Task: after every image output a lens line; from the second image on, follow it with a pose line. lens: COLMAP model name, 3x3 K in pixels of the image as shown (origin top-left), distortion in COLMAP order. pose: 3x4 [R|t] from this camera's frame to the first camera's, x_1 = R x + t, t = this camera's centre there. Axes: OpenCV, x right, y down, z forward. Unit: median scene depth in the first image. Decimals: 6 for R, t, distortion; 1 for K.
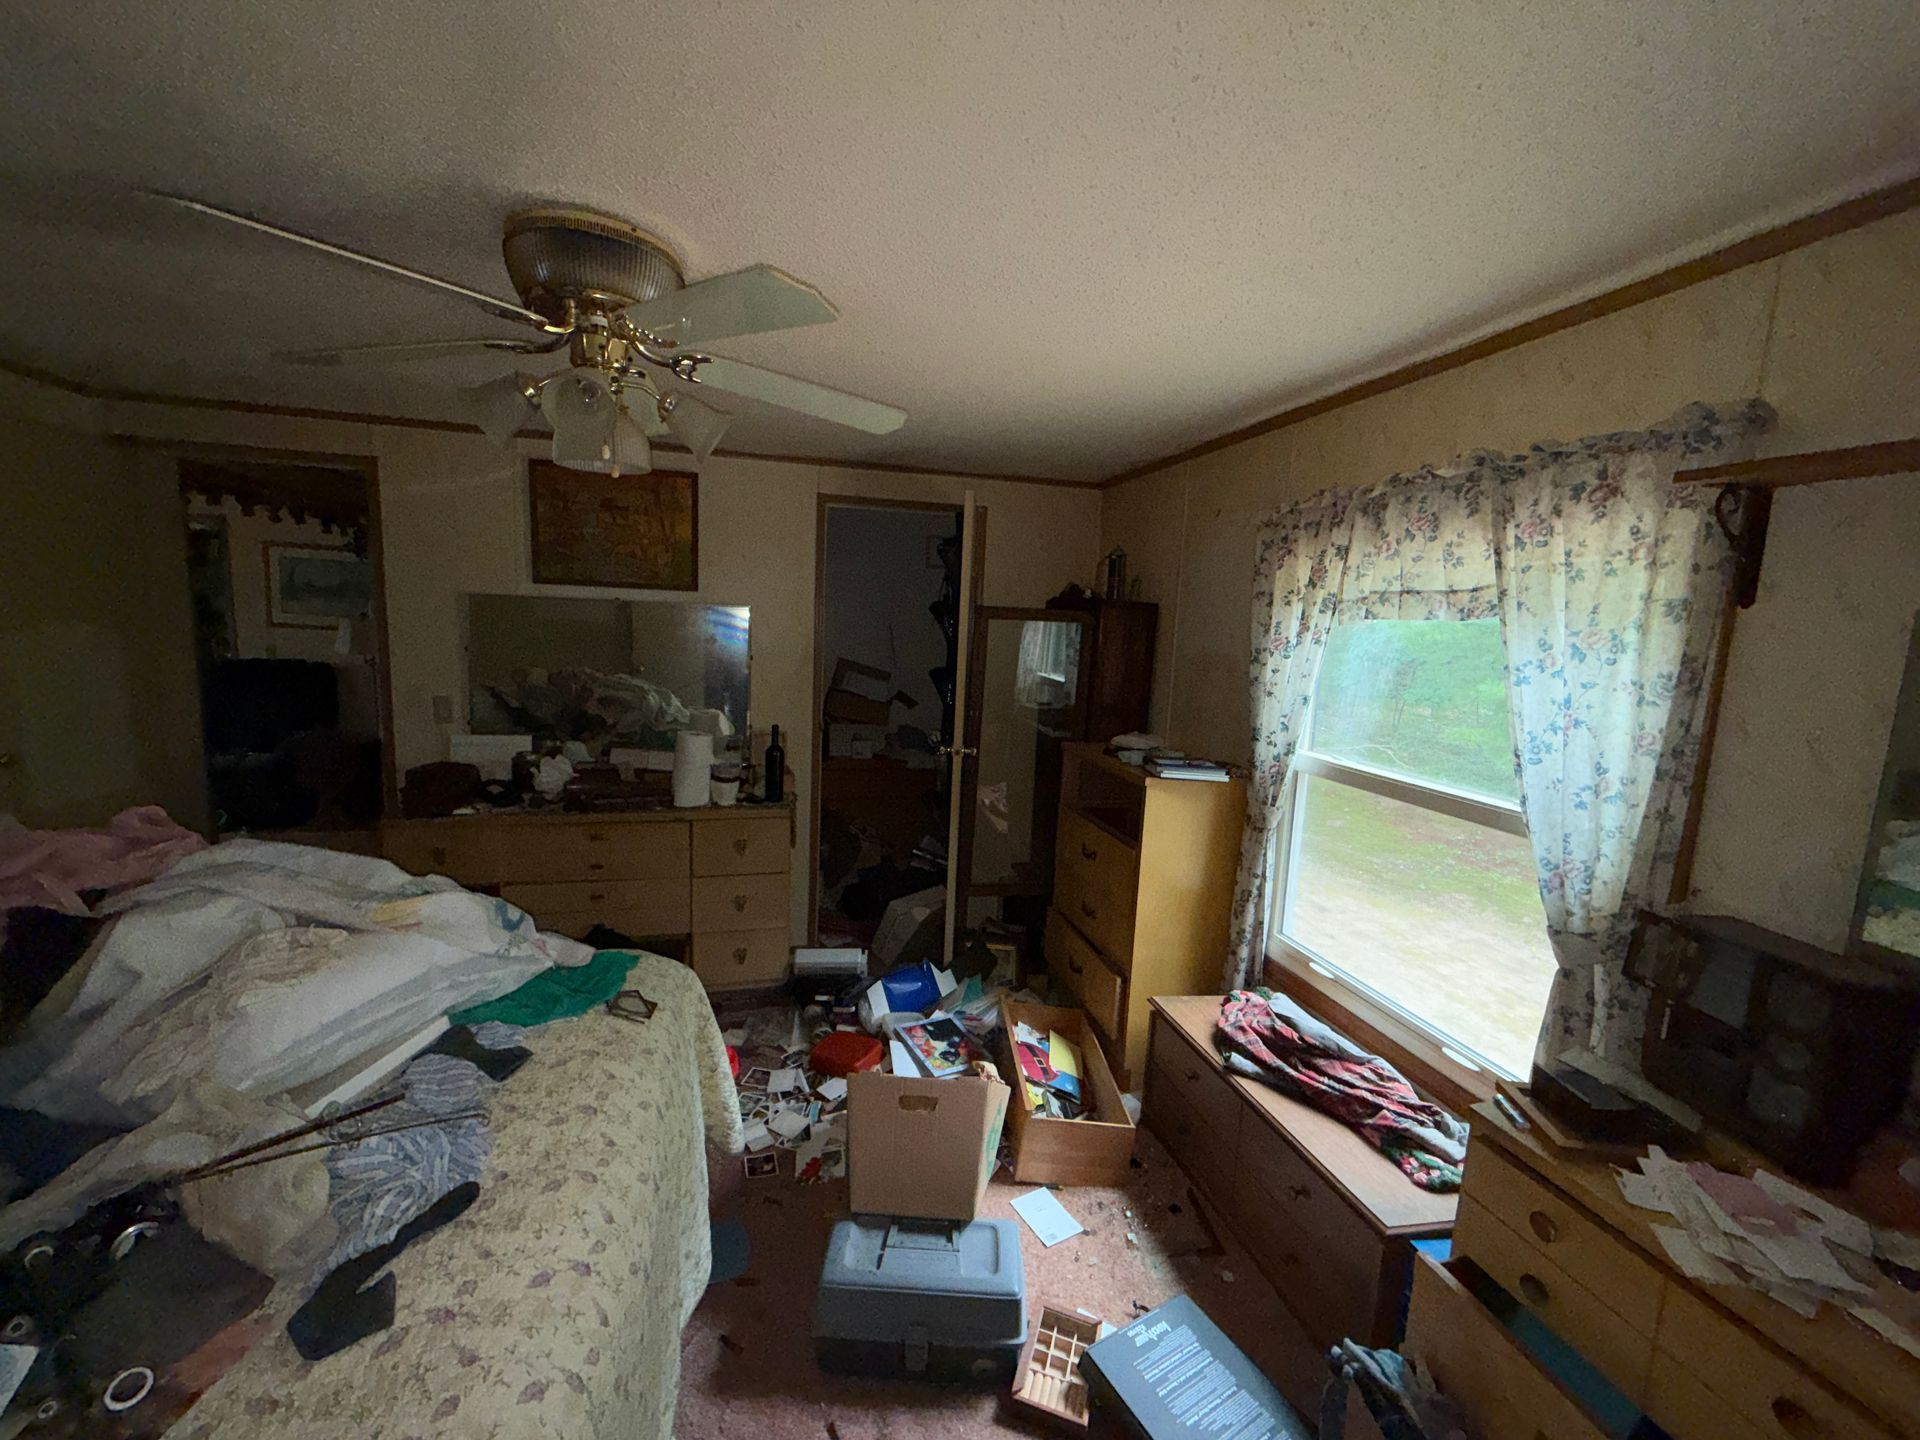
lens RADIAL K [[761.2, 0, 956.2], [0, 761.2, 722.8], [0, 0, 1]] dist [0.000595, -0.000062]
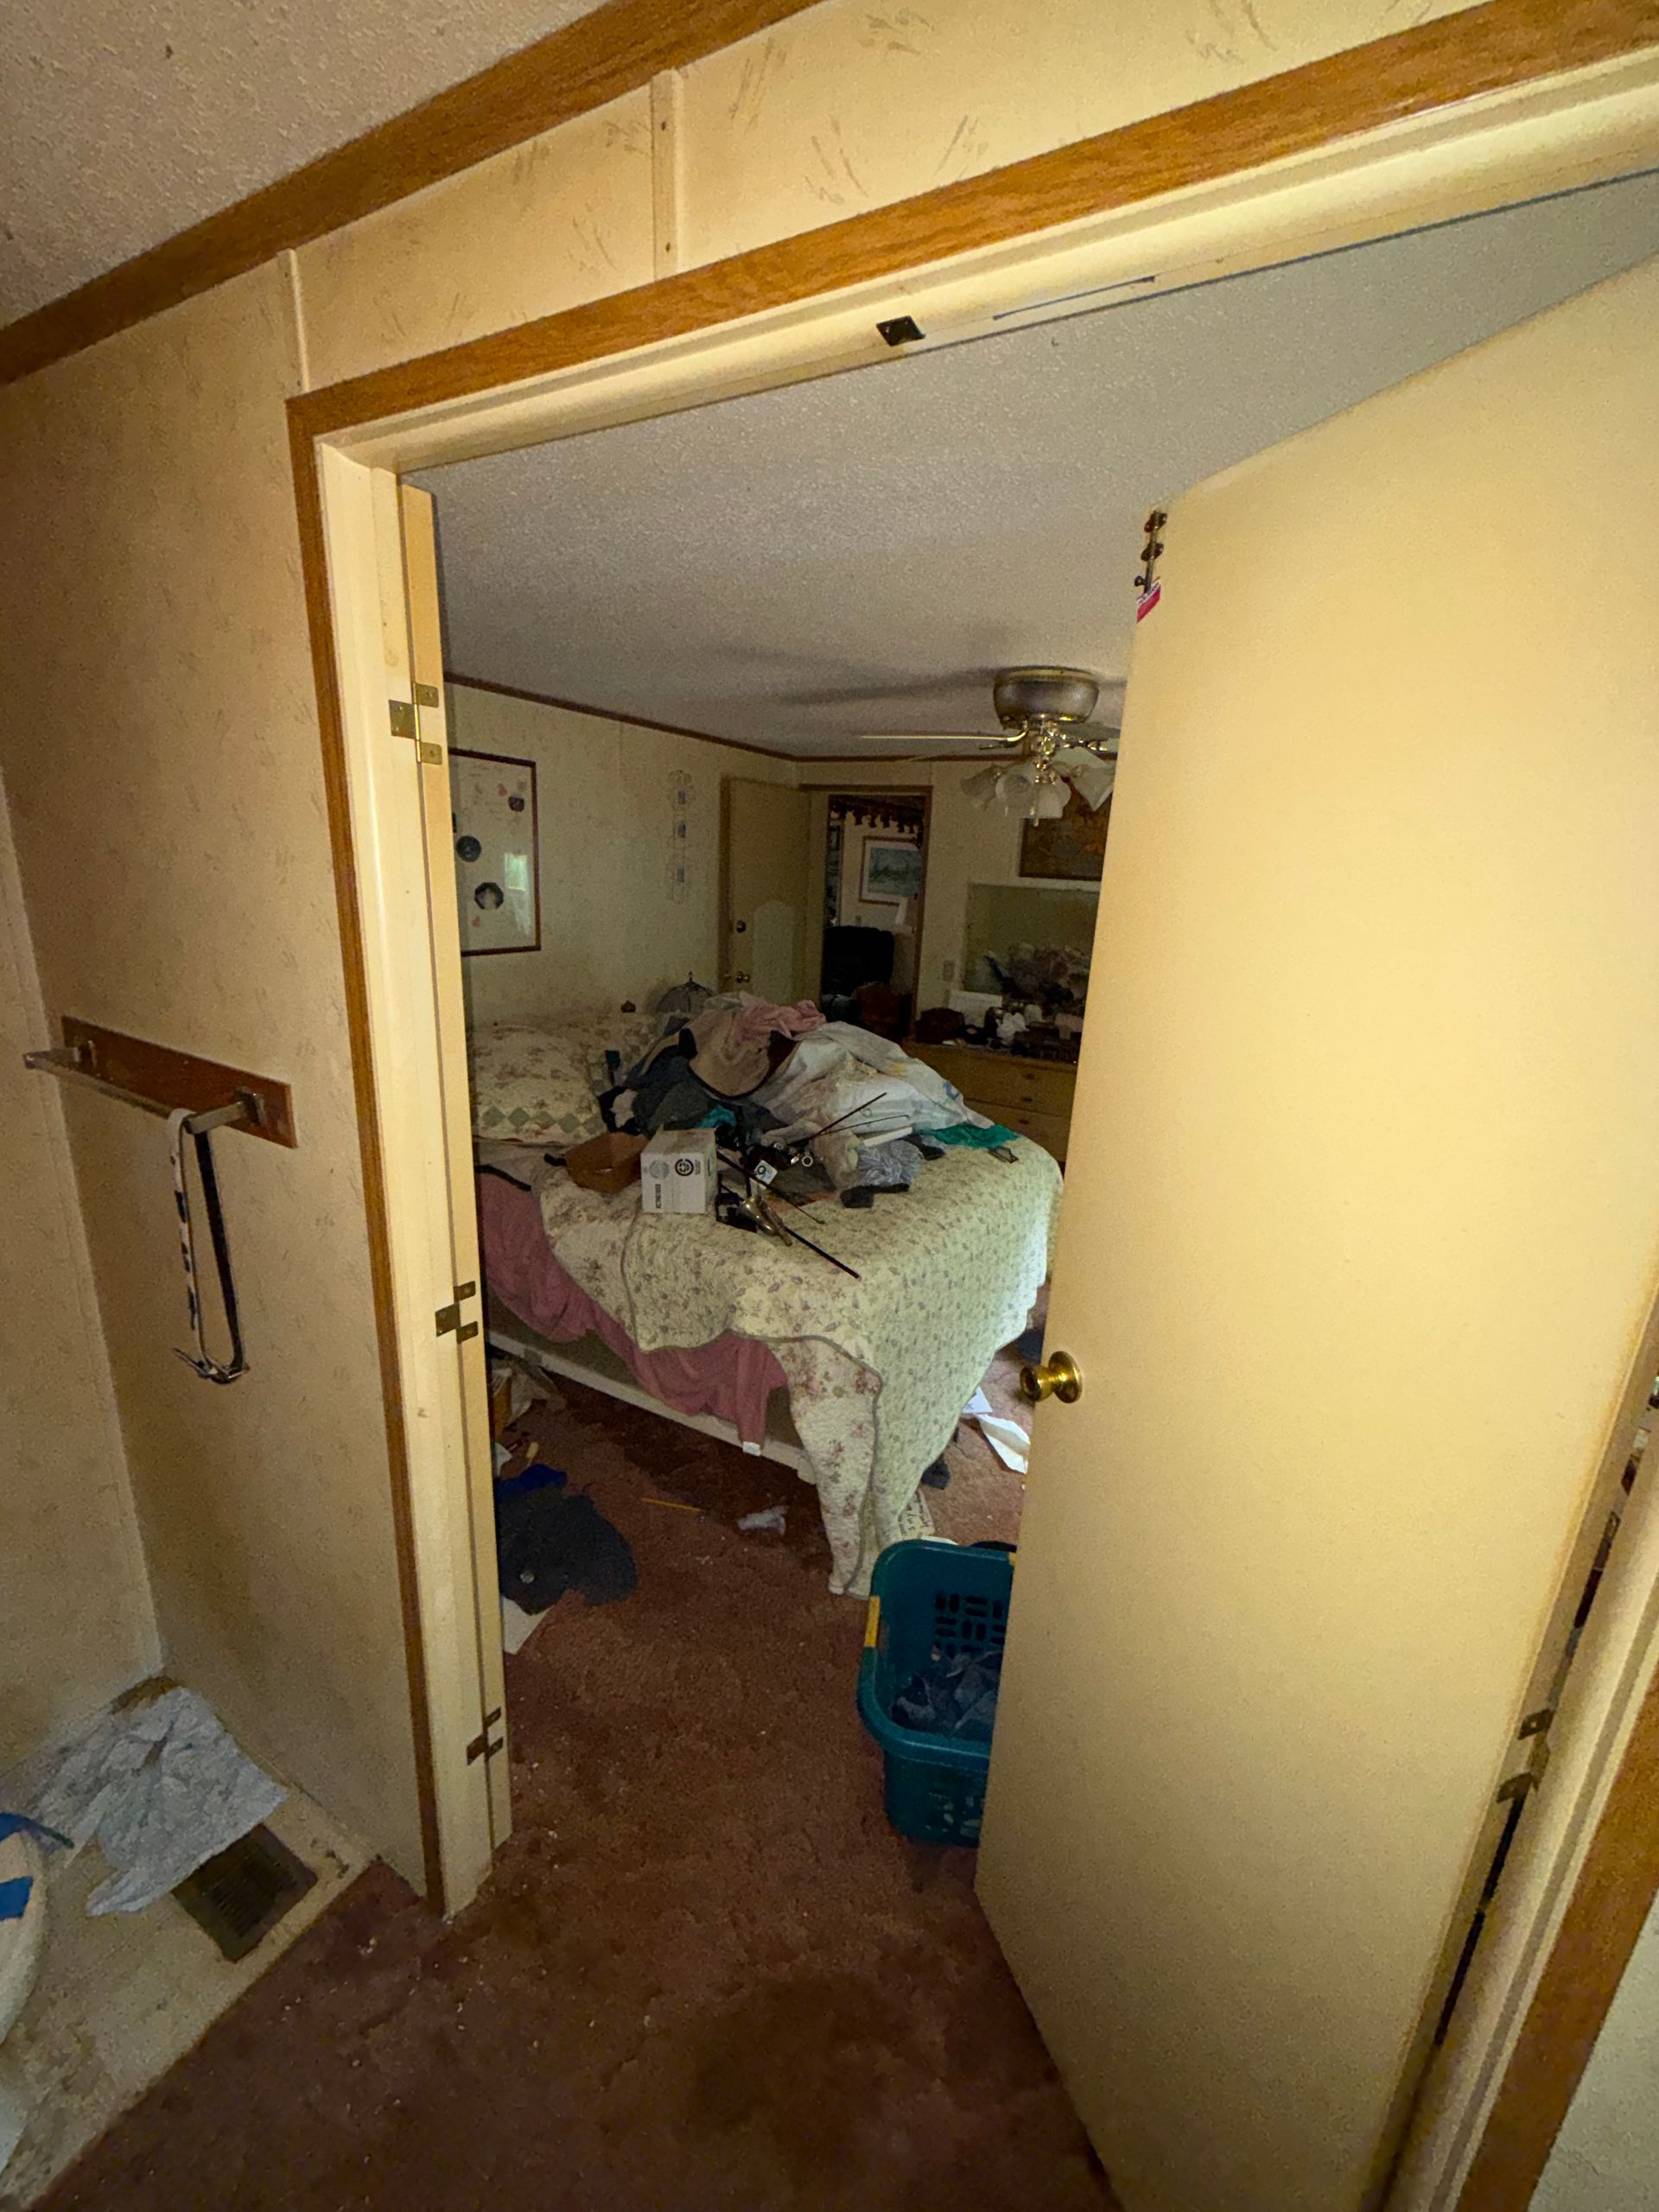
lens RADIAL K [[876.9, 0, 829.5], [0, 876.9, 1106.0], [0, 0, 1]] dist [0.000595, -0.000062]
pose [[0.724577, 0.178752, -0.665609, 0.515724], [-0.111470, 0.983459, 0.142767, 0.041583], [0.680120, -0.029250, 0.732517, -0.603764]]
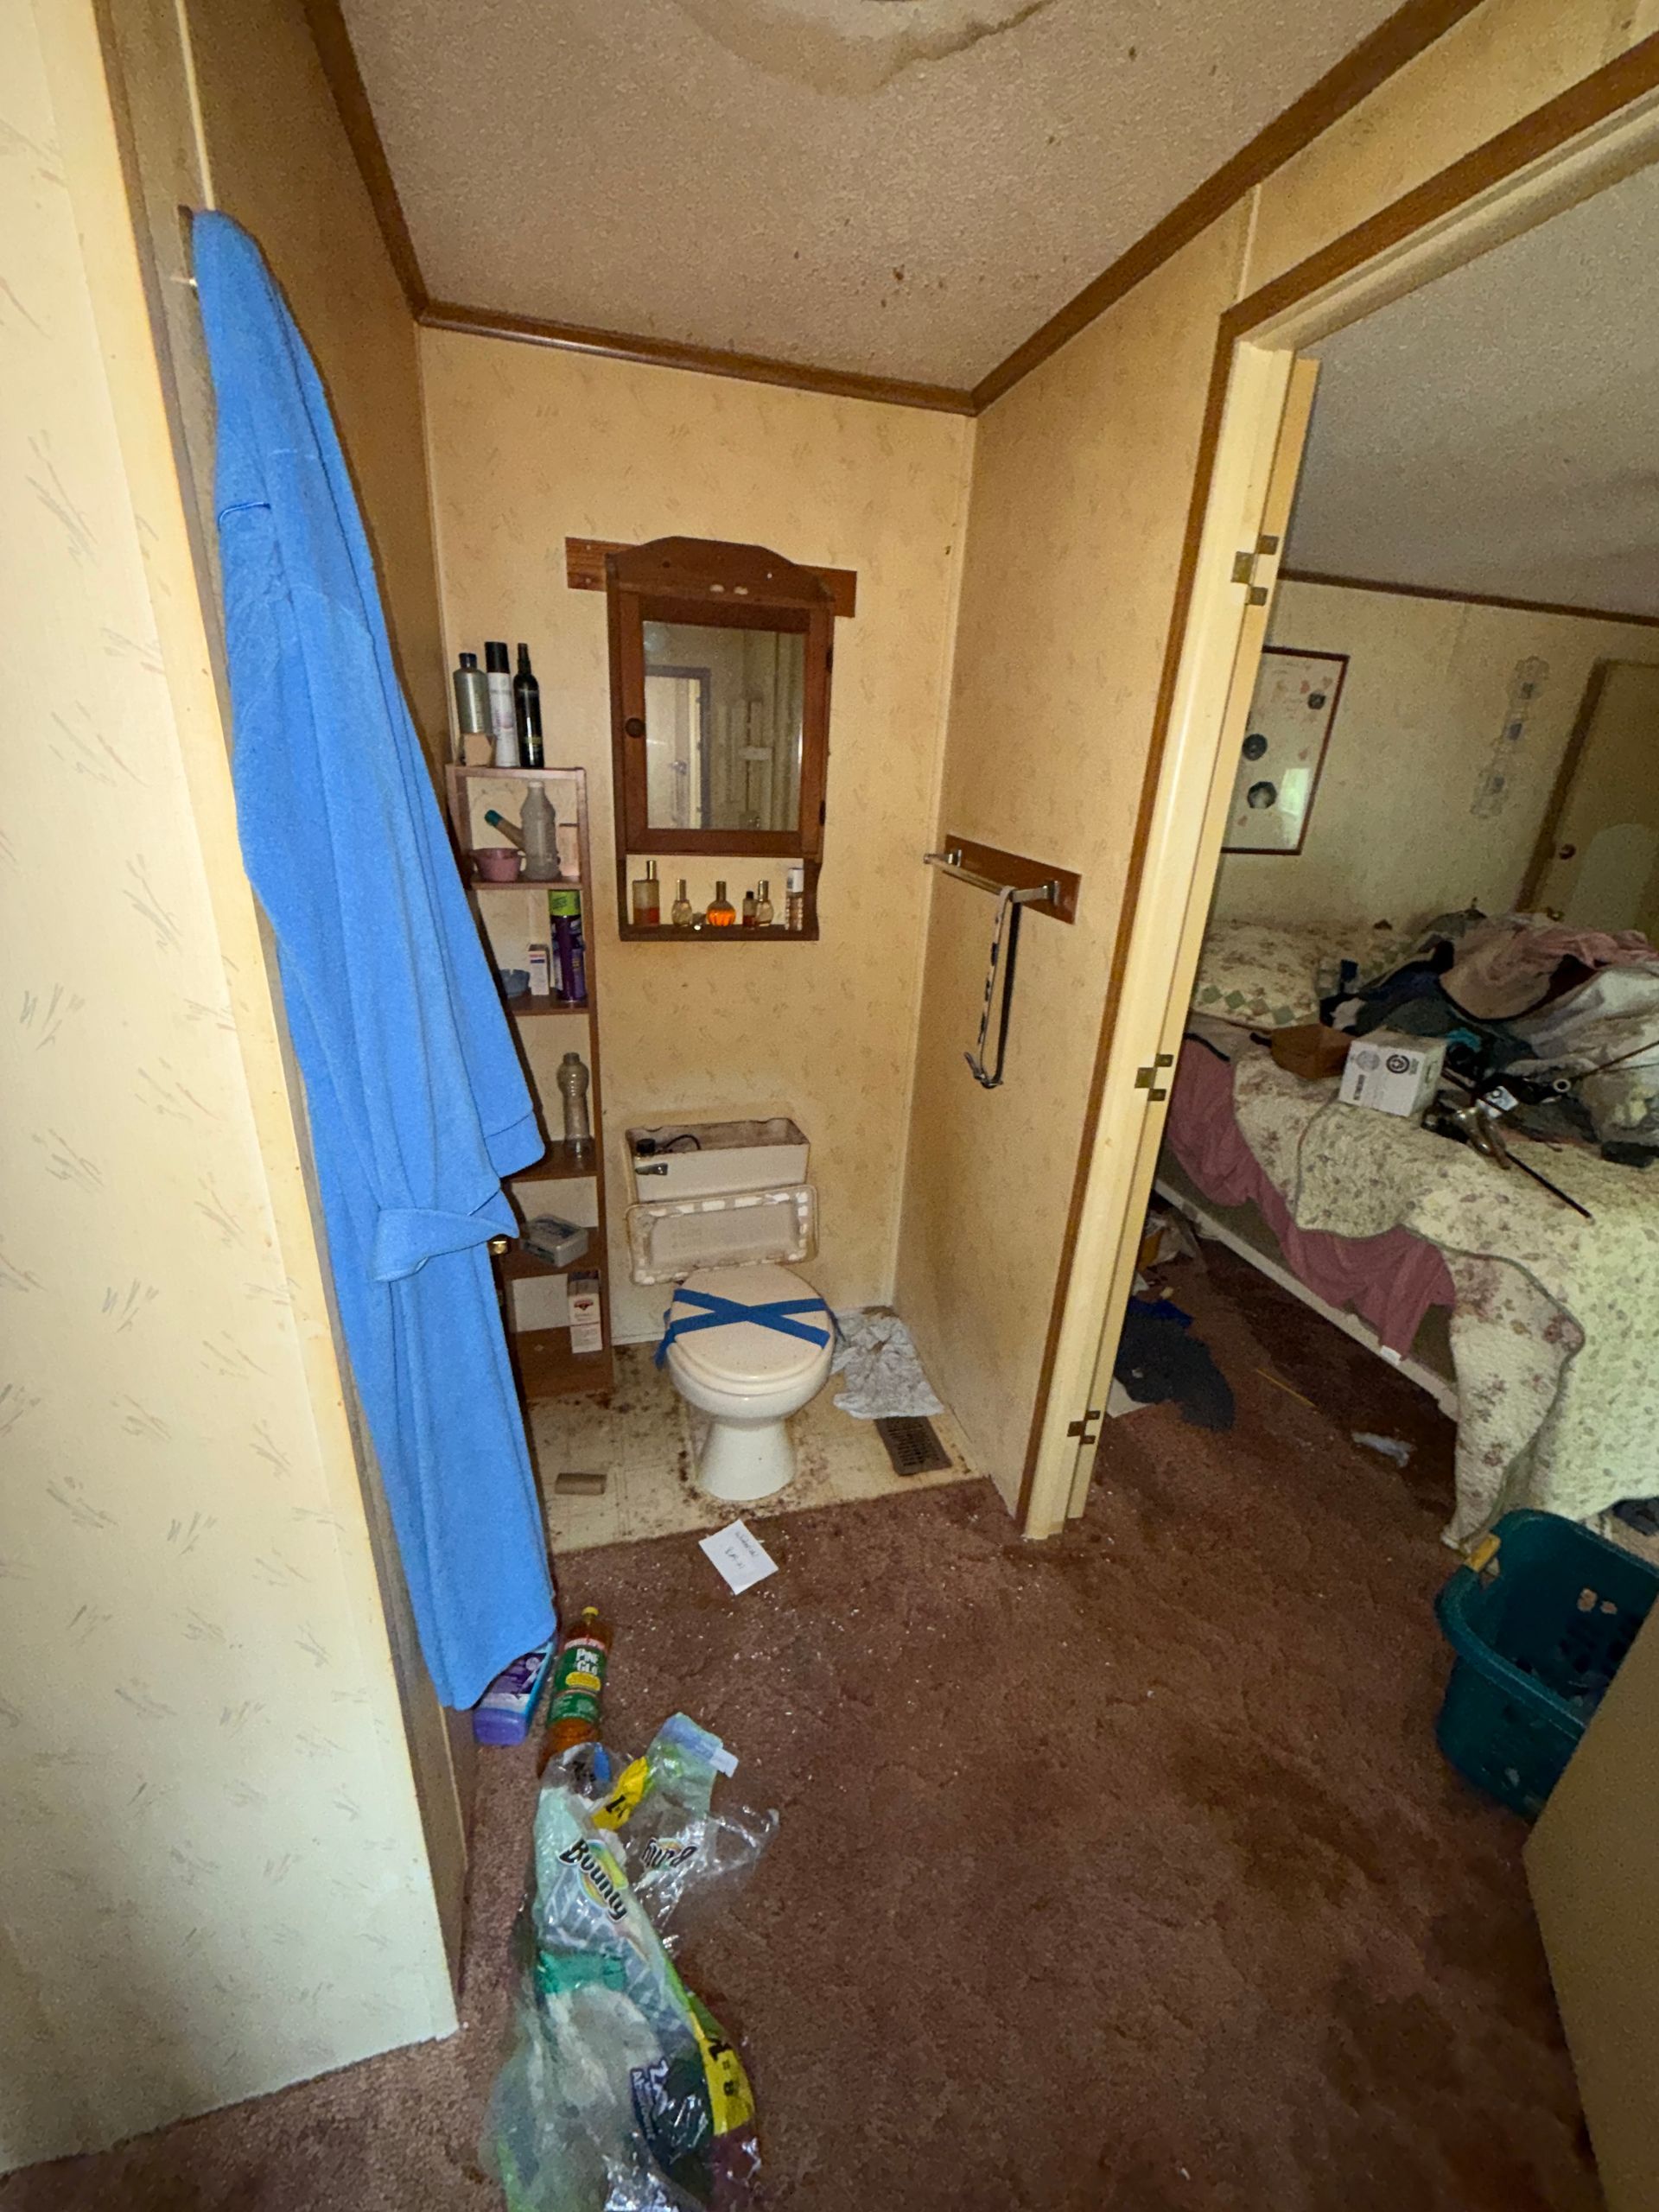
lens RADIAL K [[876.9, 0, 829.5], [0, 876.9, 1106.0], [0, 0, 1]] dist [0.000595, -0.000062]
pose [[0.014233, 0.325787, -0.945336, 0.707716], [-0.181720, 0.930530, 0.317948, 0.155385], [0.983247, 0.167261, 0.072446, -0.678584]]
